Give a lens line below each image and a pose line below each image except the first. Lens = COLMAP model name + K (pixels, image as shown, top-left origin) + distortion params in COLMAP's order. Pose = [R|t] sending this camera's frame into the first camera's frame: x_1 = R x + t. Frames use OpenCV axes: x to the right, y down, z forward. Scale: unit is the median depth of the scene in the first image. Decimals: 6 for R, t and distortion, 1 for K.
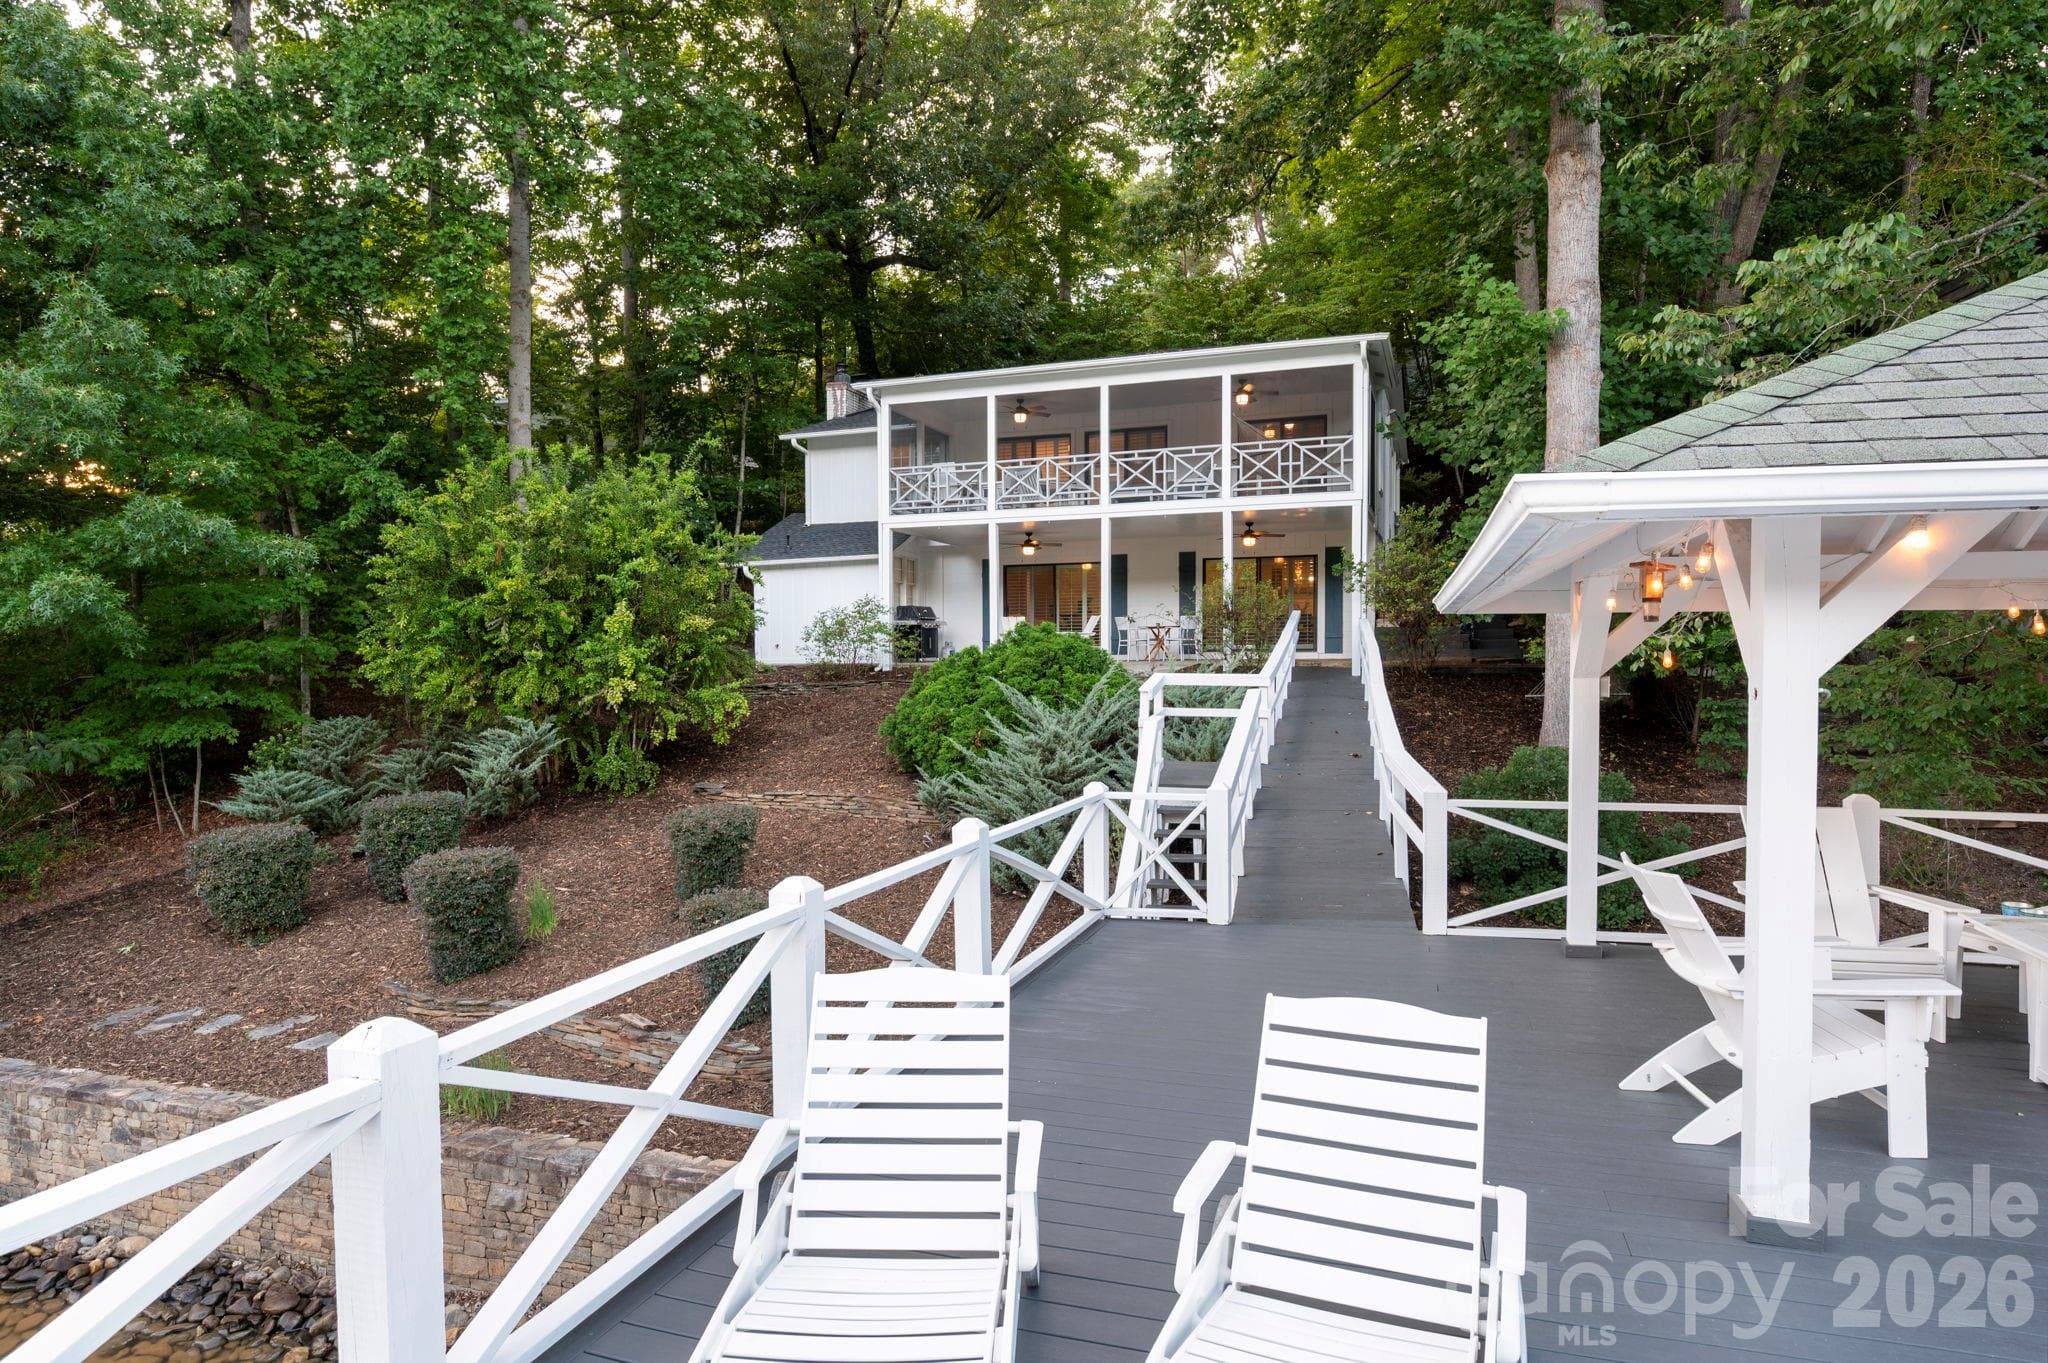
lens RADIAL K [[1198.9, 0, 1019.8], [0, 1198.9, 698.1], [0, 0, 1]] dist [0.000239, -0.000725]
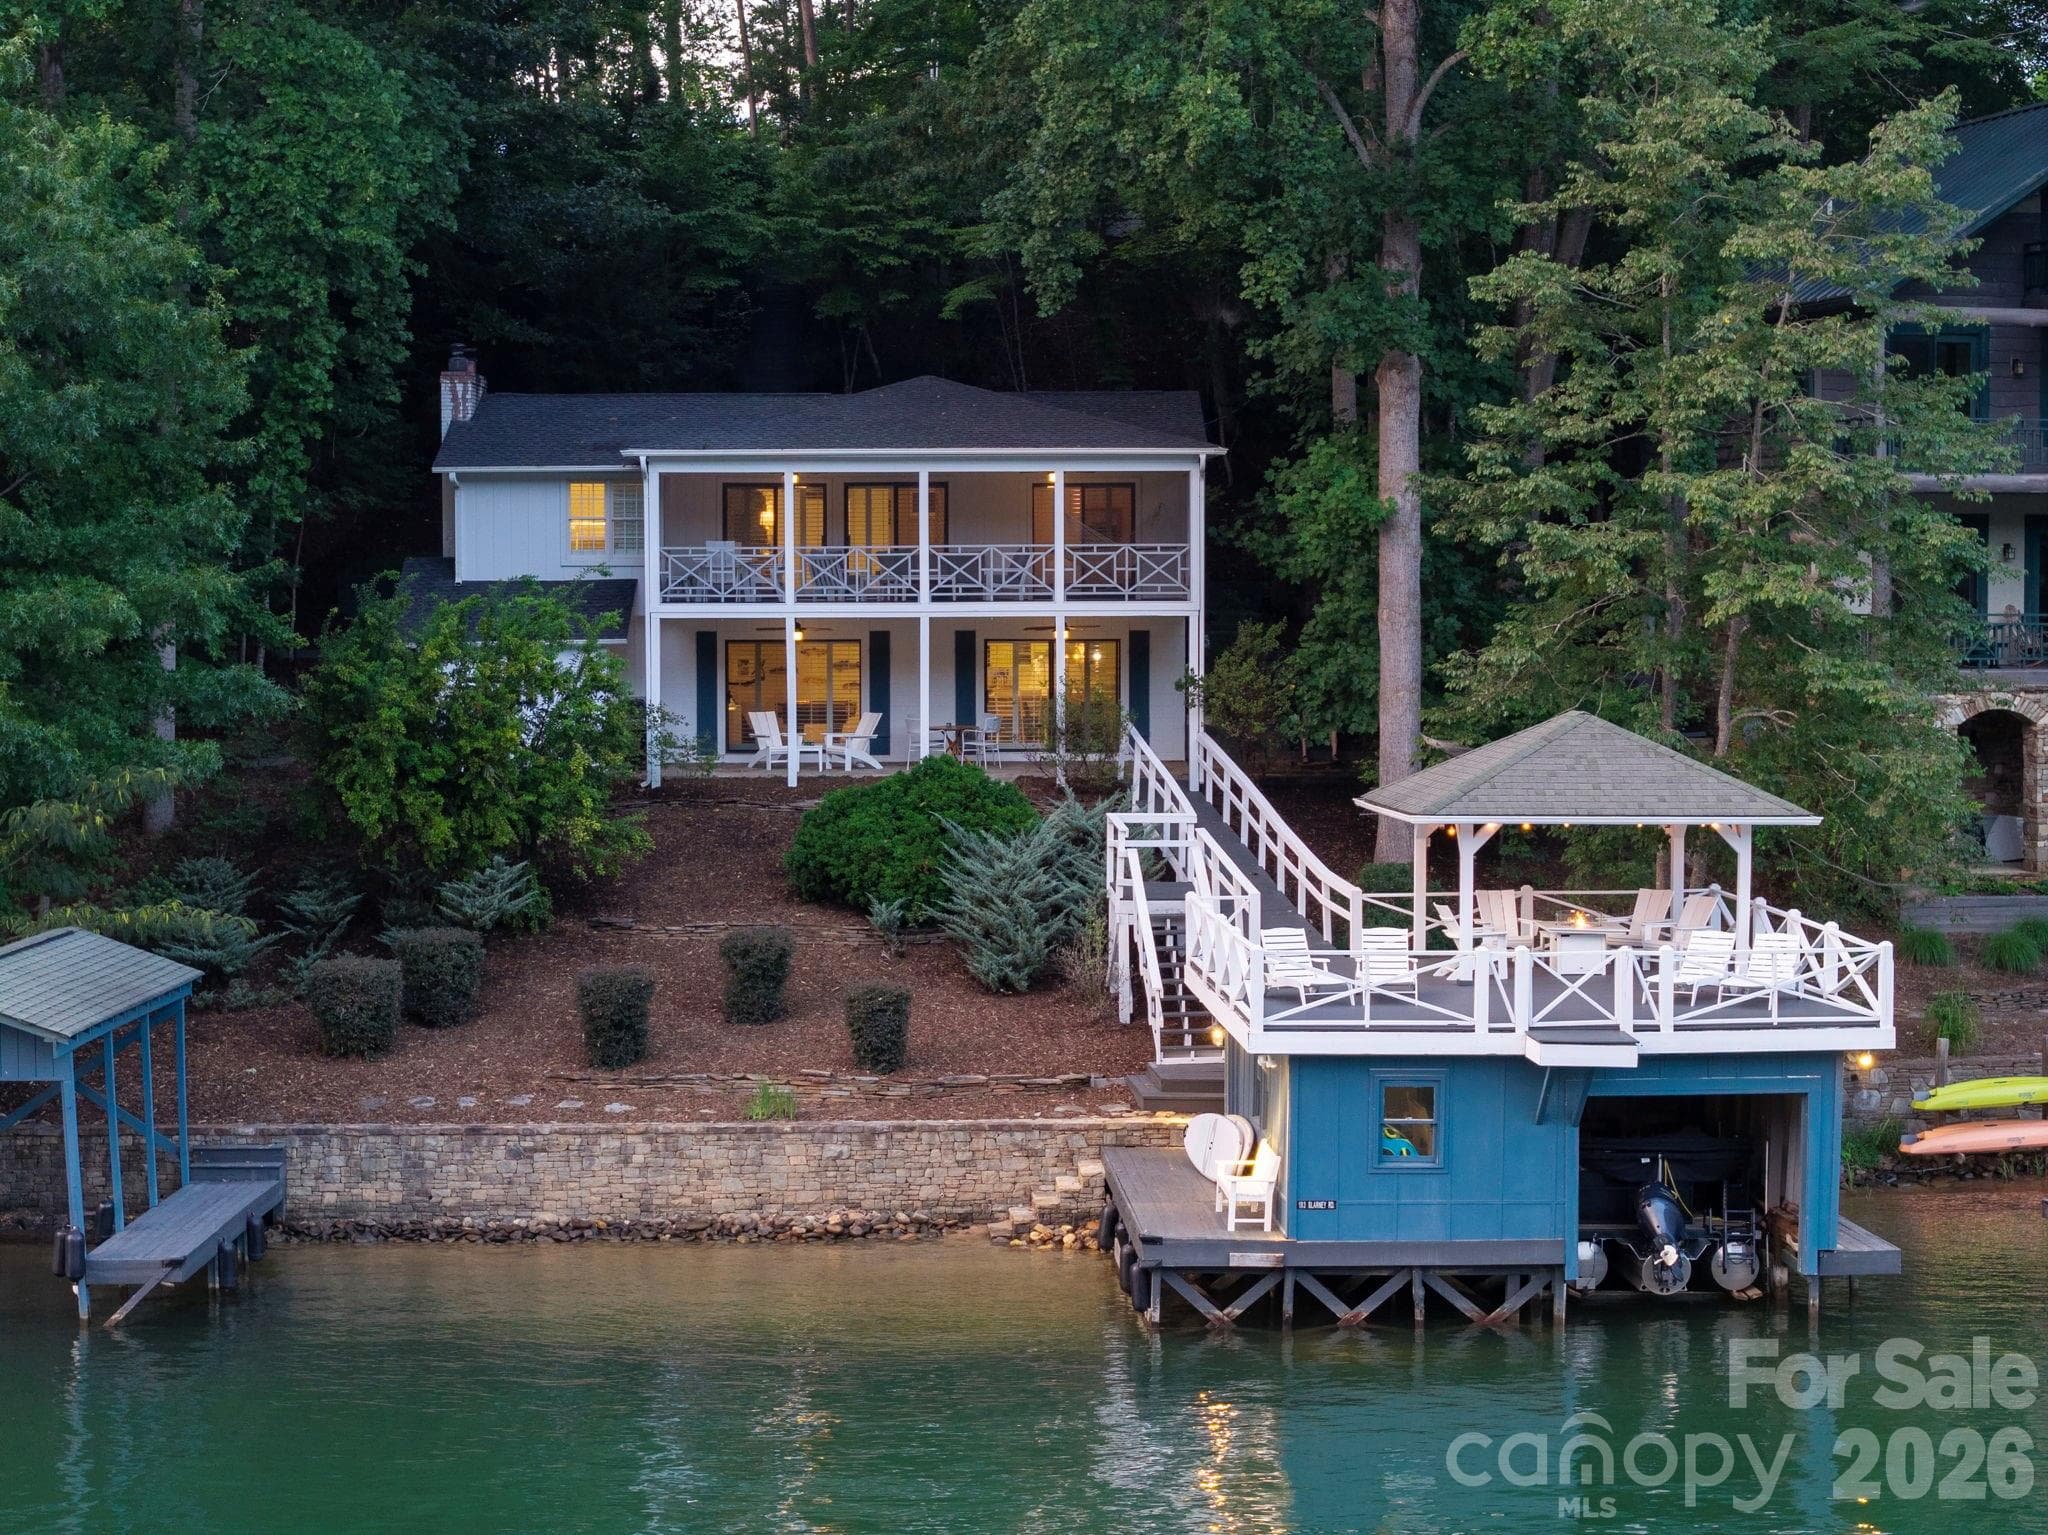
lens RADIAL K [[4275.2, 0, 1024.0], [0, 4275.2, 767.5], [0, 0, 1]] dist [-0.177568, 0.198385]
pose [[0.934989, -0.015969, 0.354317, -1.288928], [0.008216, 0.999693, 0.023374, -0.144212], [-0.354582, -0.018943, 0.934833, -2.622078]]
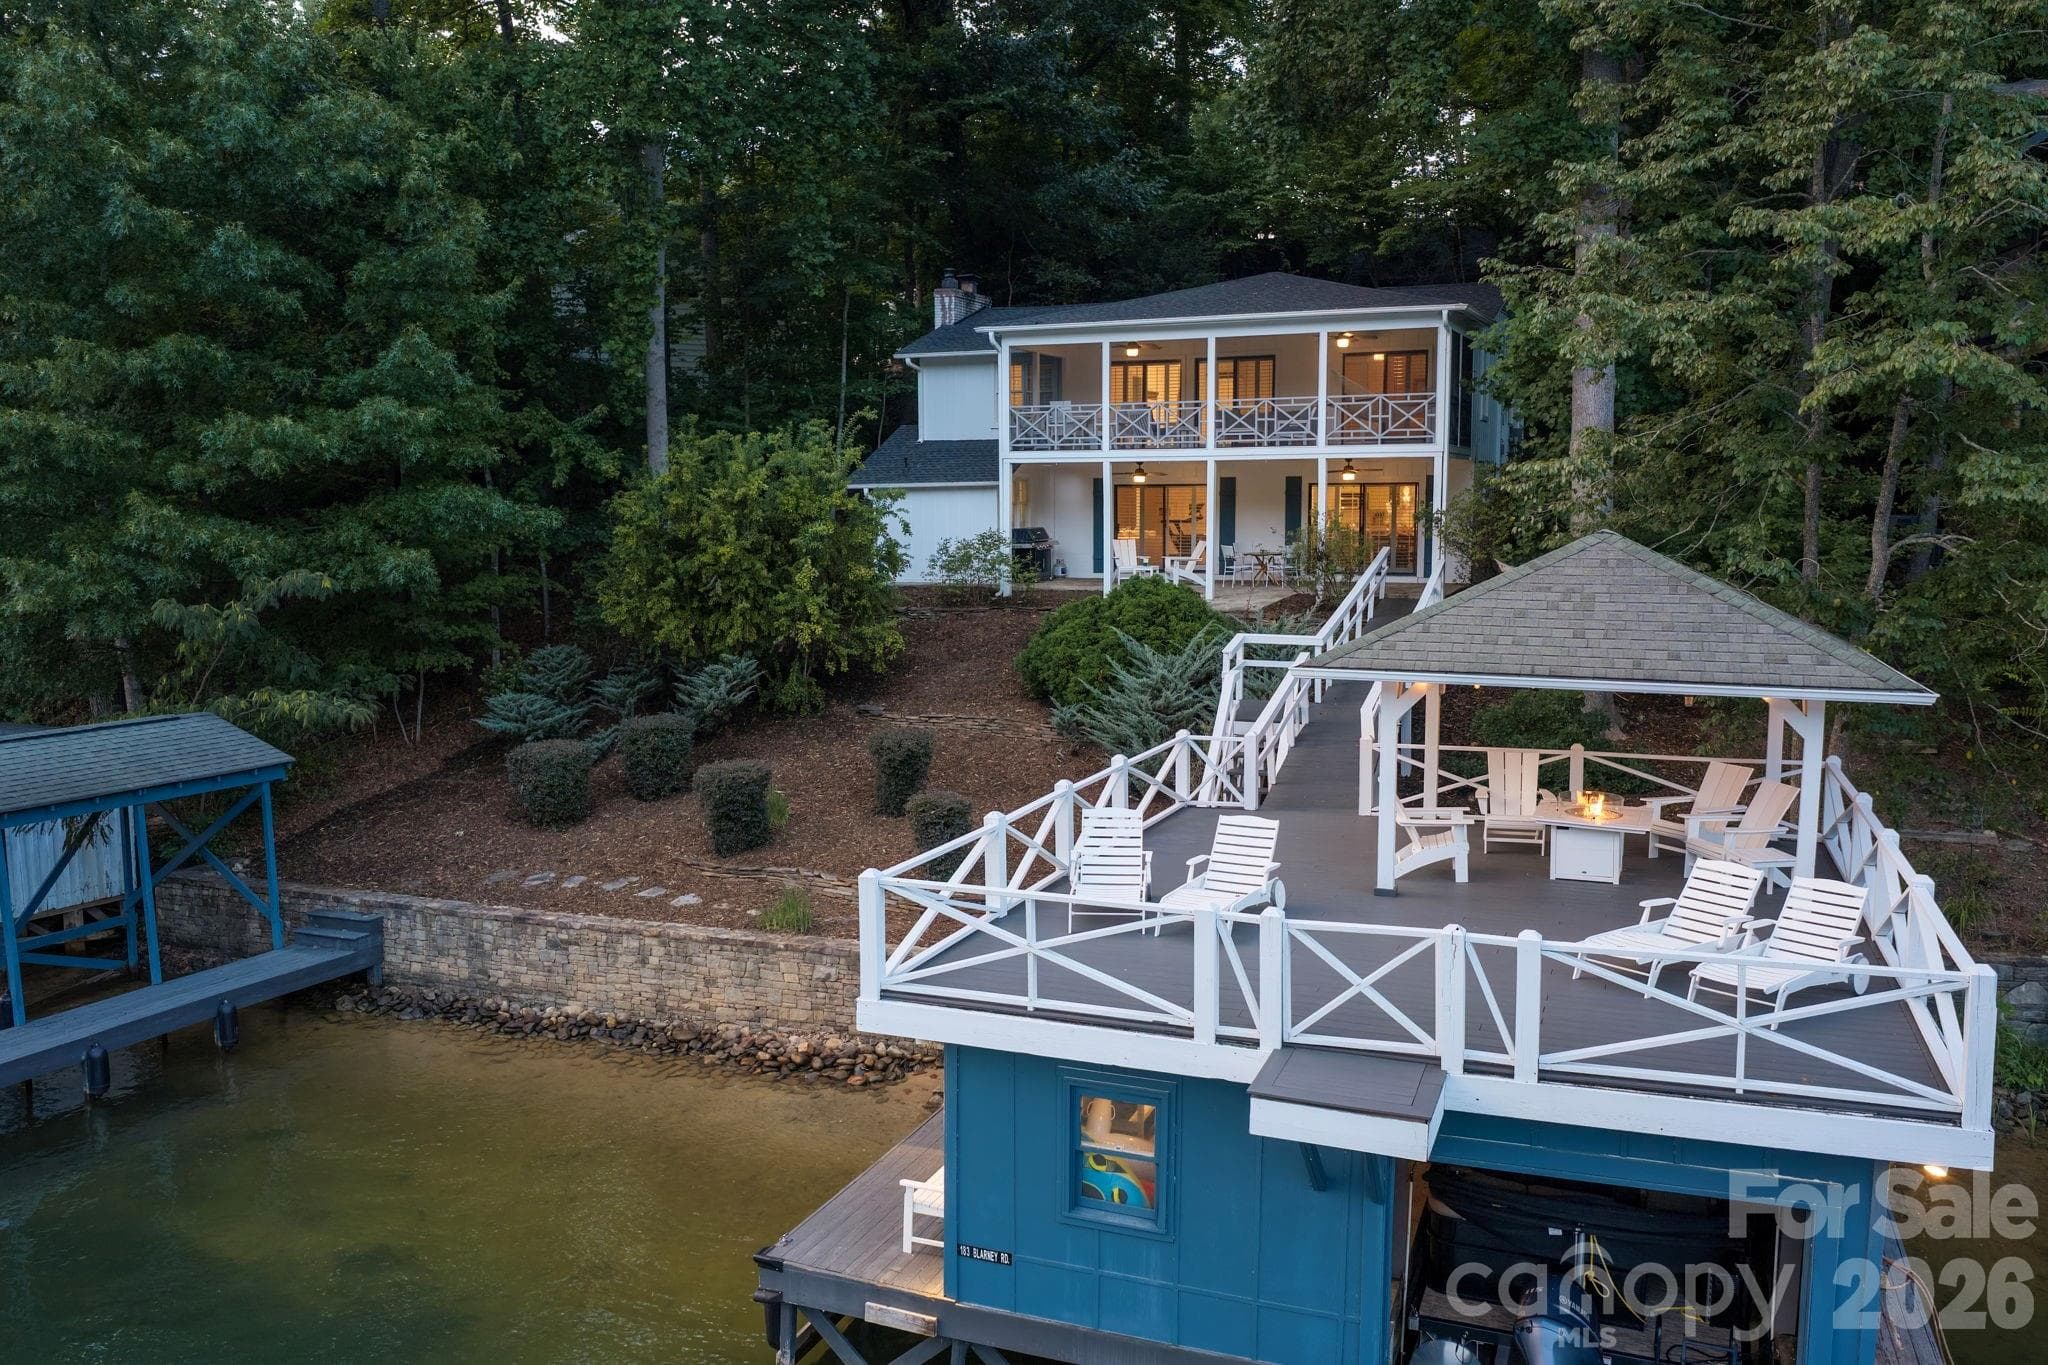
lens RADIAL K [[1711.2, 0, 1024.0], [0, 1711.2, 682.5], [0, 0, 1]] dist [0.016559, -0.010807]
pose [[0.998525, 0.005848, -0.053983, -0.016757], [-0.001317, 0.996500, 0.083582, -0.101639], [0.054282, -0.083387, 0.995038, -0.733019]]
